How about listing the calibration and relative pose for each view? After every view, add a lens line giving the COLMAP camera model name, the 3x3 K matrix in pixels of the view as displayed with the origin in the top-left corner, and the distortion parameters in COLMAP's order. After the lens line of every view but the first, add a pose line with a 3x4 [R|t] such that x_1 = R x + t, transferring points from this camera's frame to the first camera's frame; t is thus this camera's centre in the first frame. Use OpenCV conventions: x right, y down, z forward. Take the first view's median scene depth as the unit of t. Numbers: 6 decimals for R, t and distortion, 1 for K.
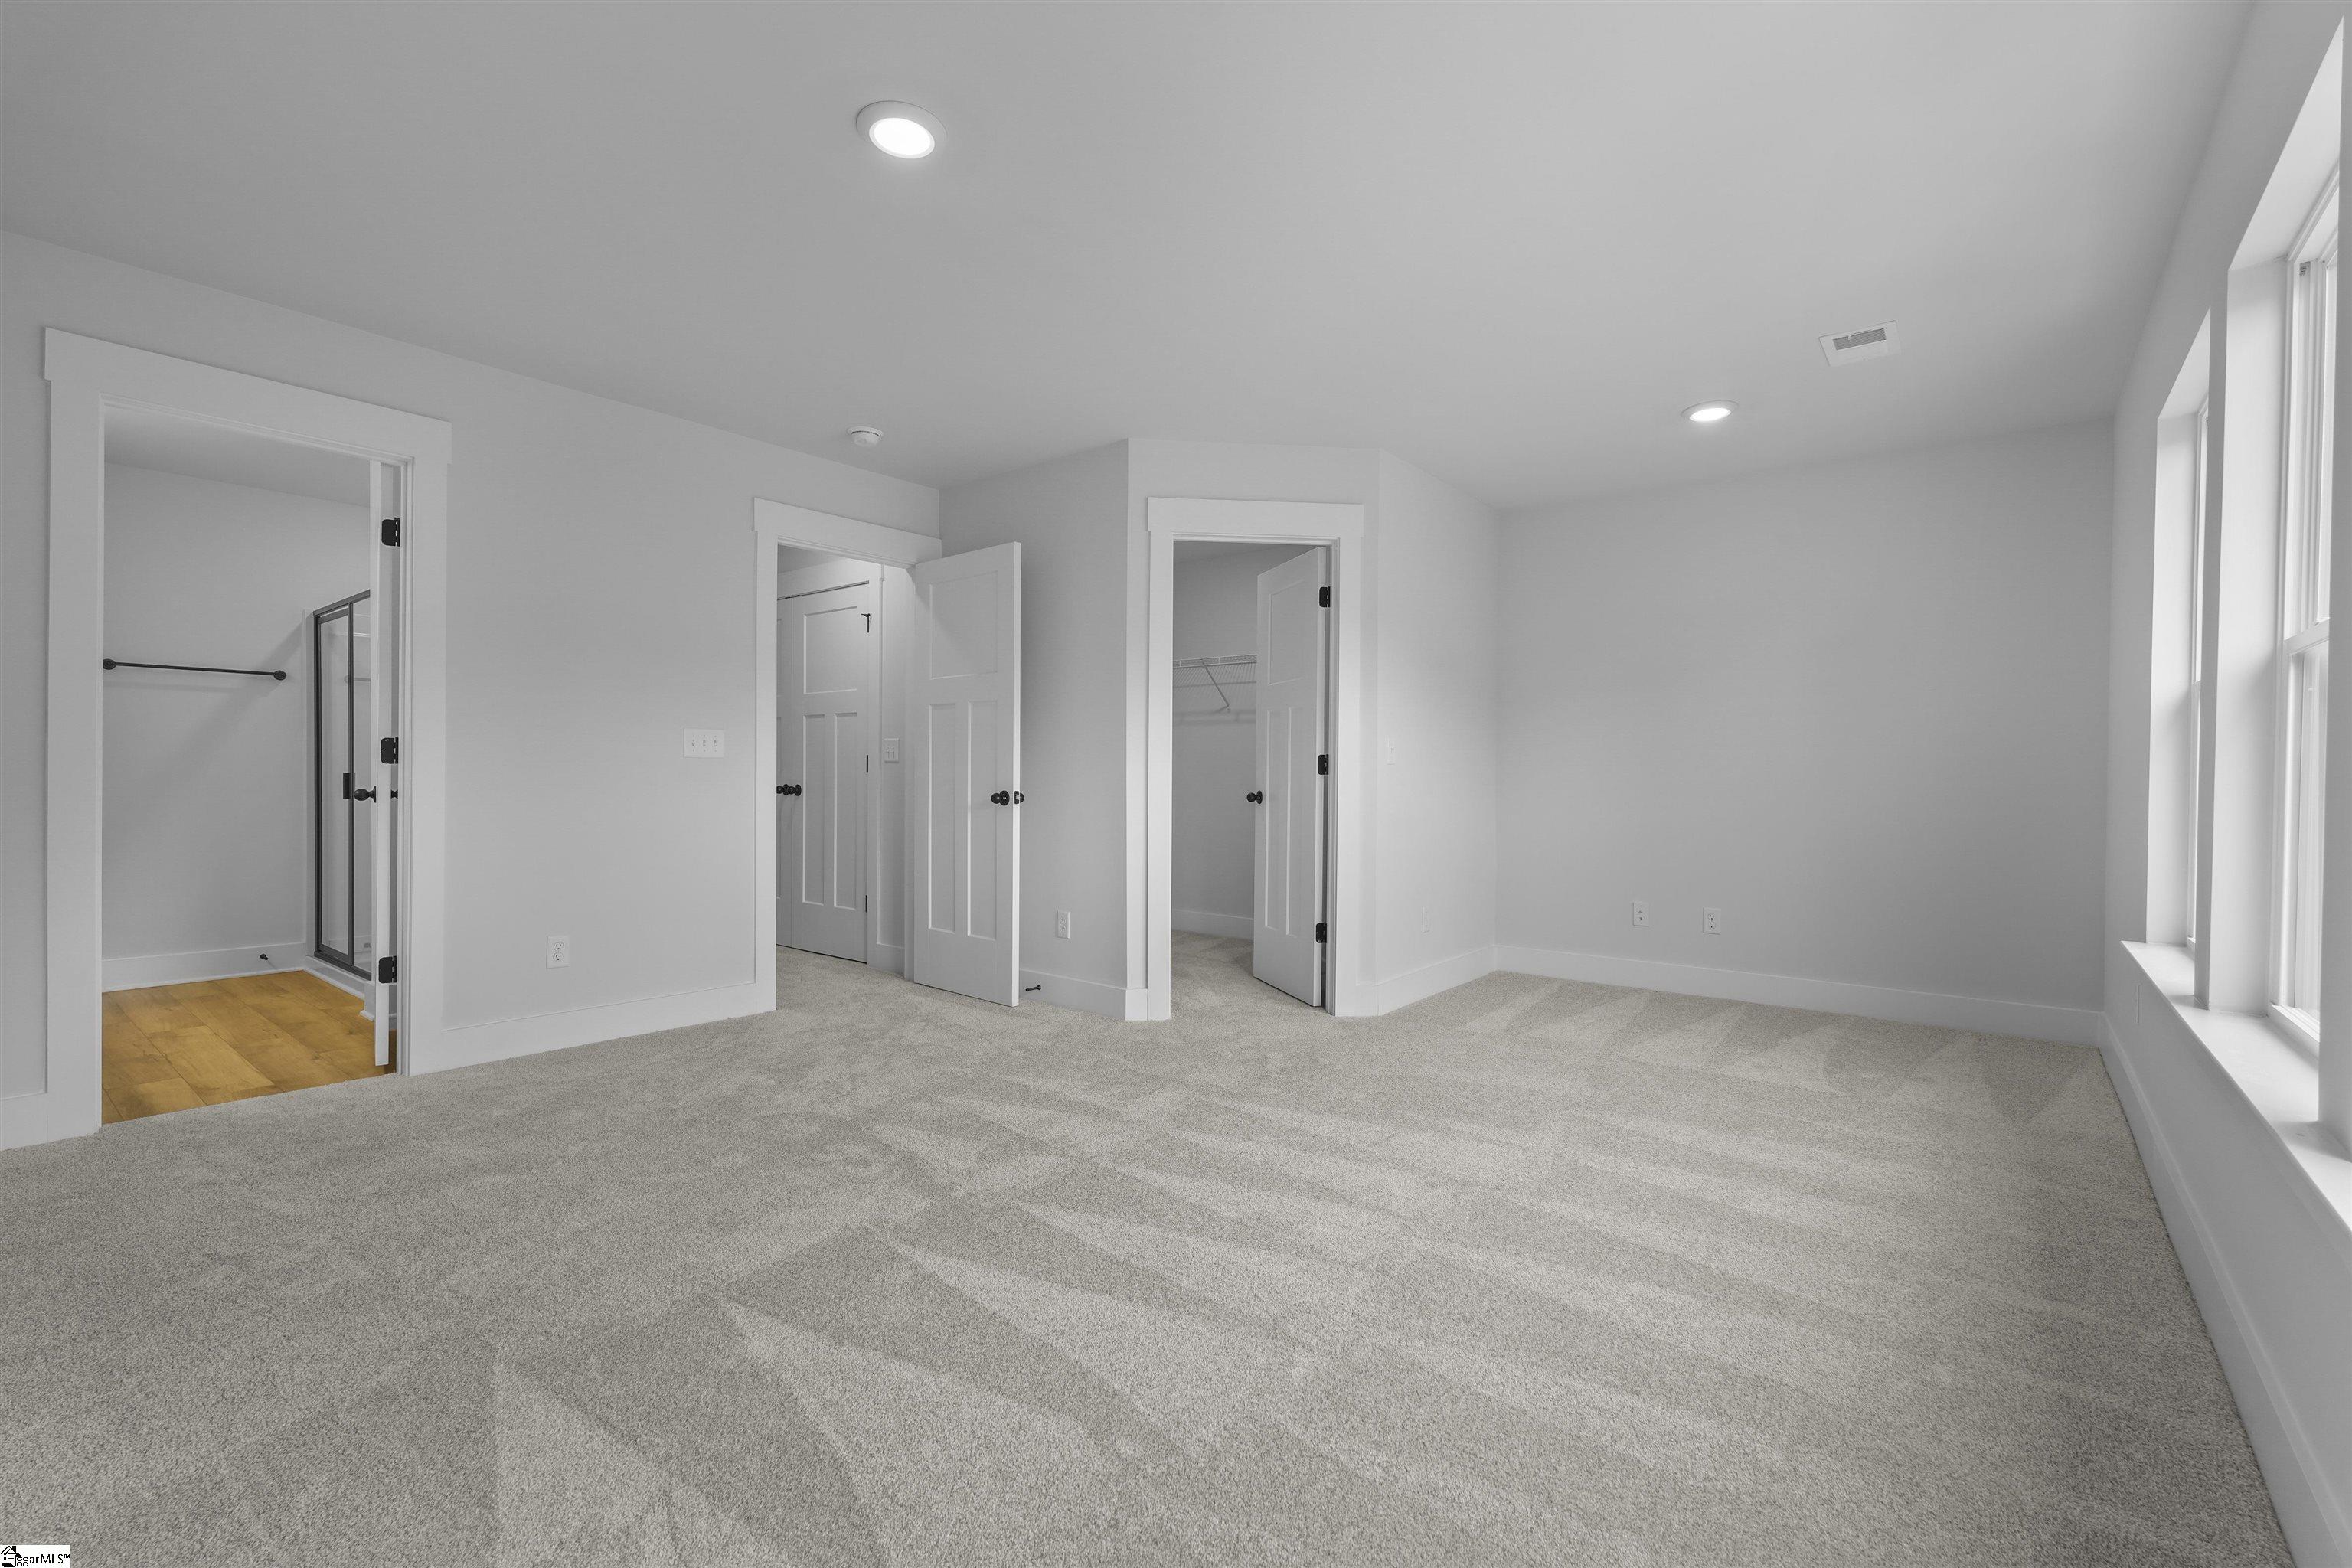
lens RADIAL K [[1022.1, 0, 1168.3], [0, 1022.1, 784.4], [0, 0, 1]] dist [0.002319, 0.000201]
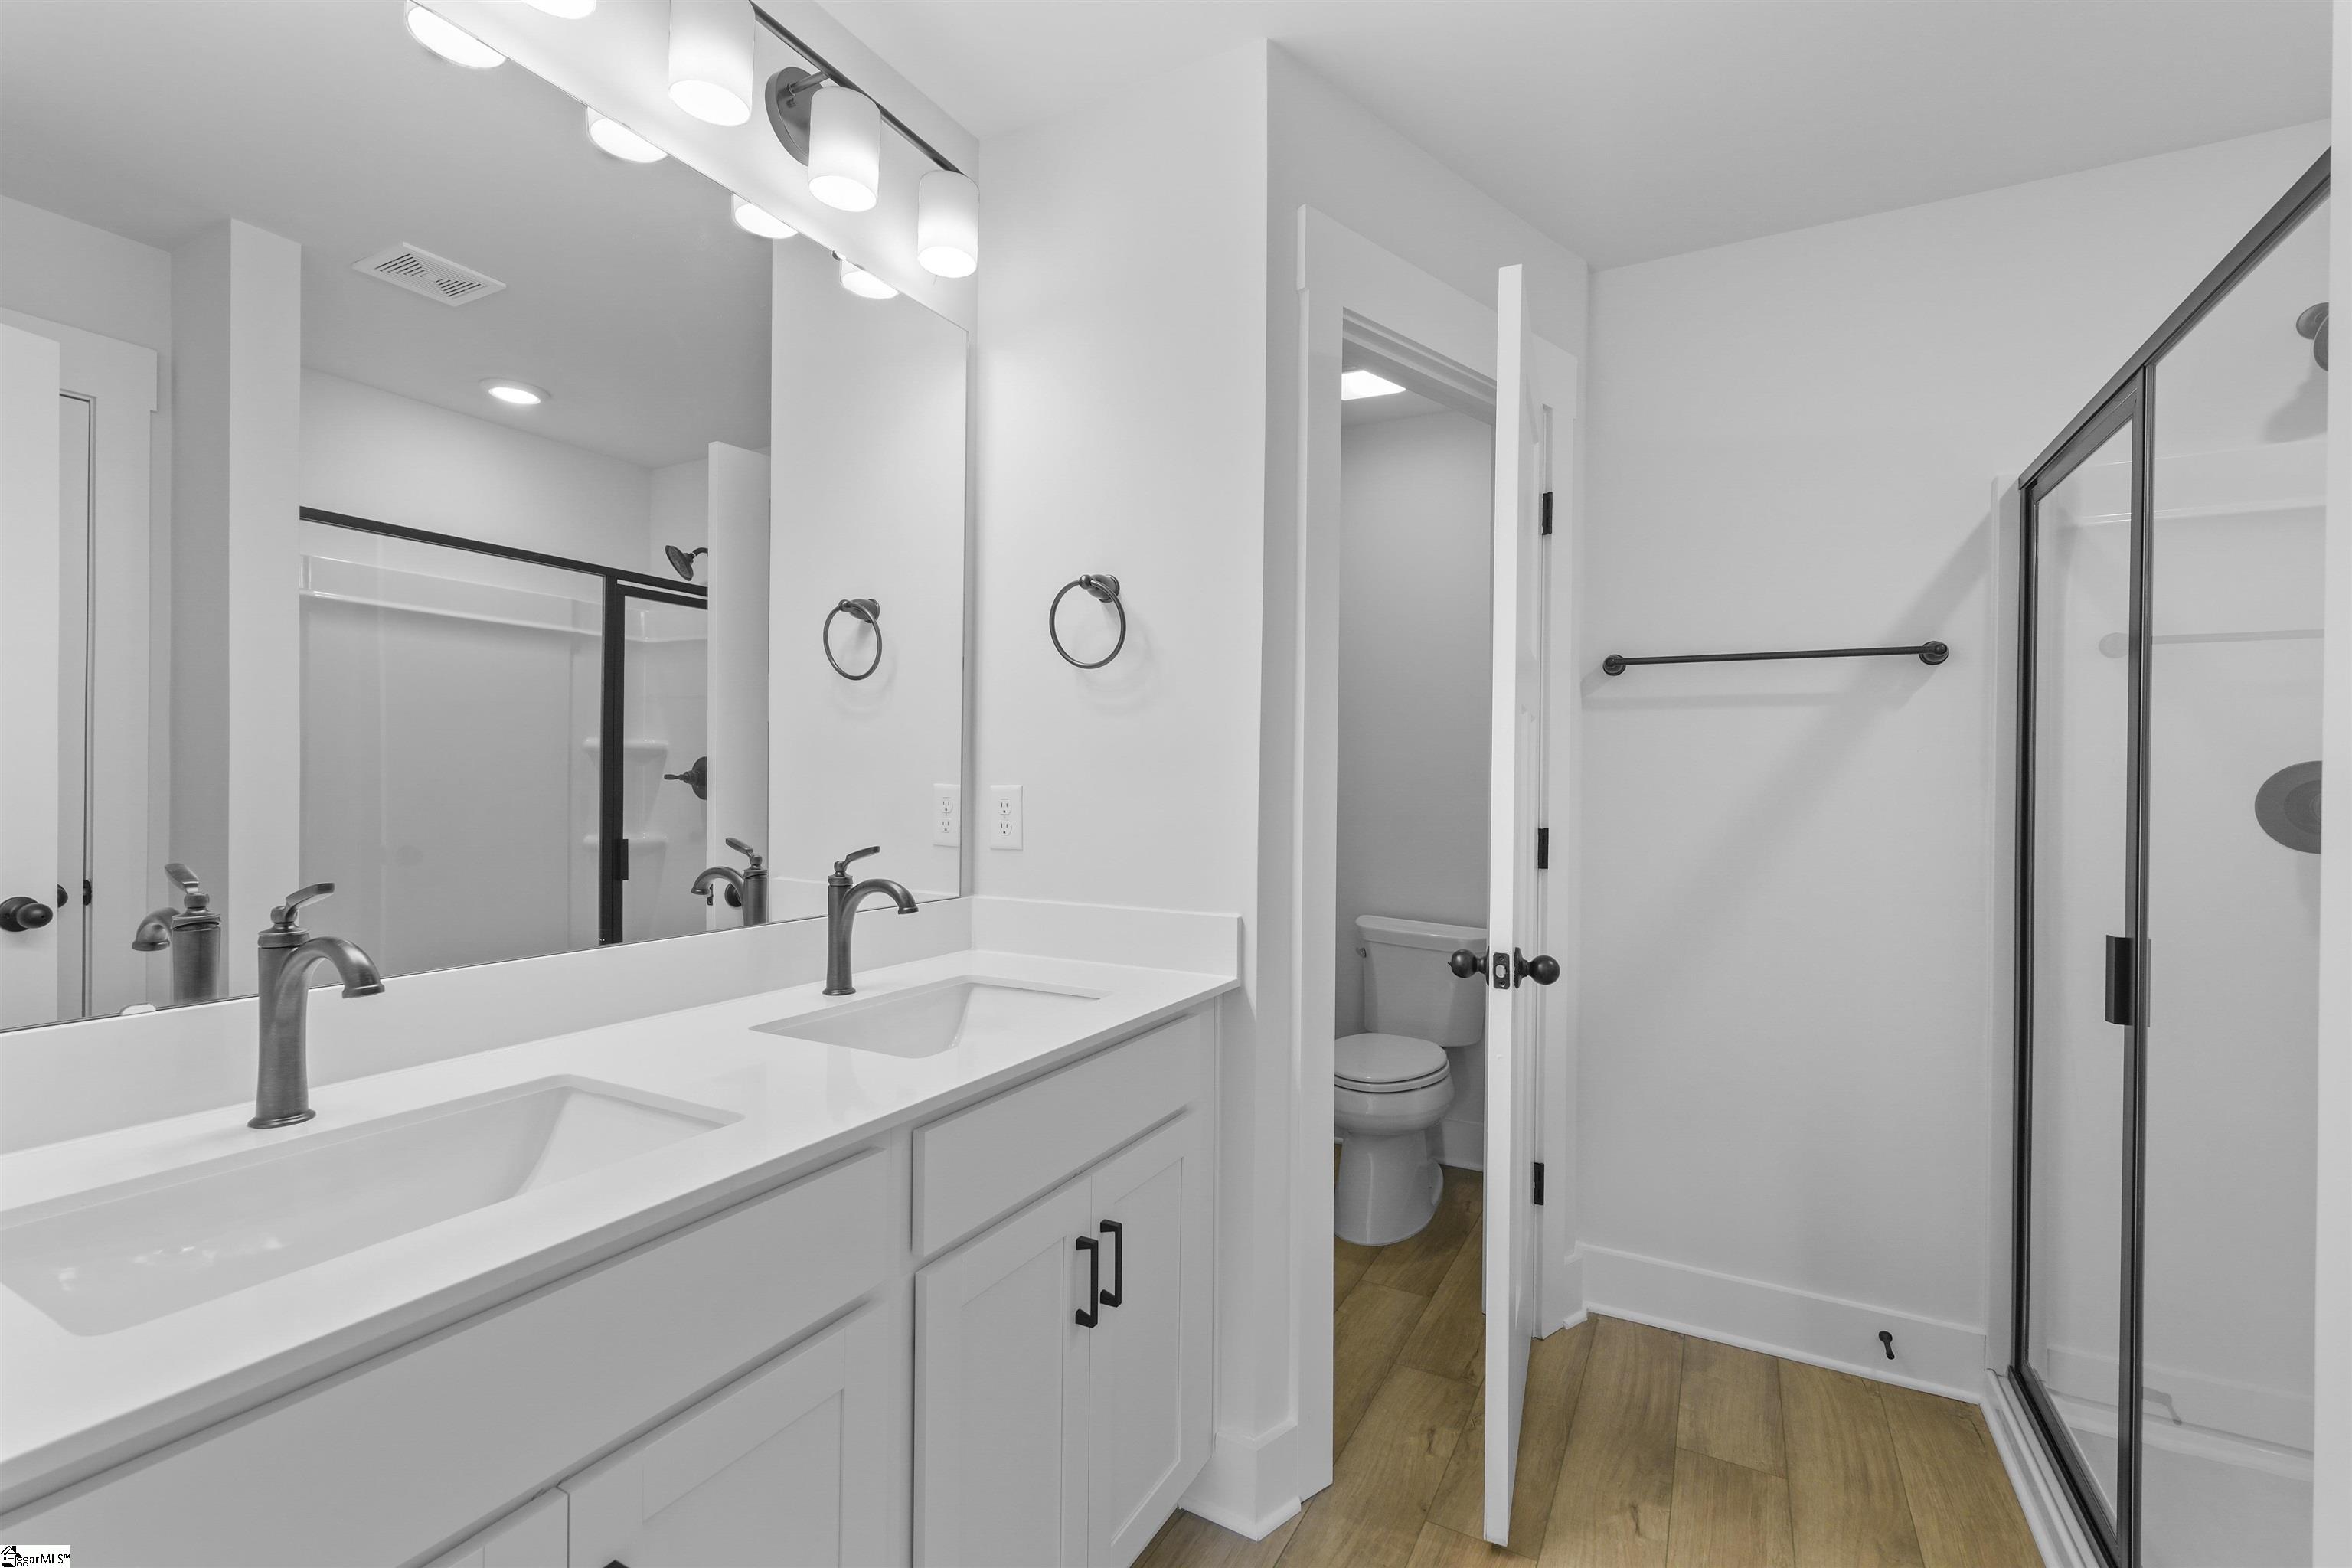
lens RADIAL K [[1022.1, 0, 1173.8], [0, 1022.1, 767.1], [0, 0, 1]] dist [0.002319, 0.000201]
pose [[0.185739, 0.011585, -0.982531, -0.532956], [-0.010779, 0.999894, 0.009752, -0.063188], [0.982540, 0.008779, 0.185844, 0.639125]]
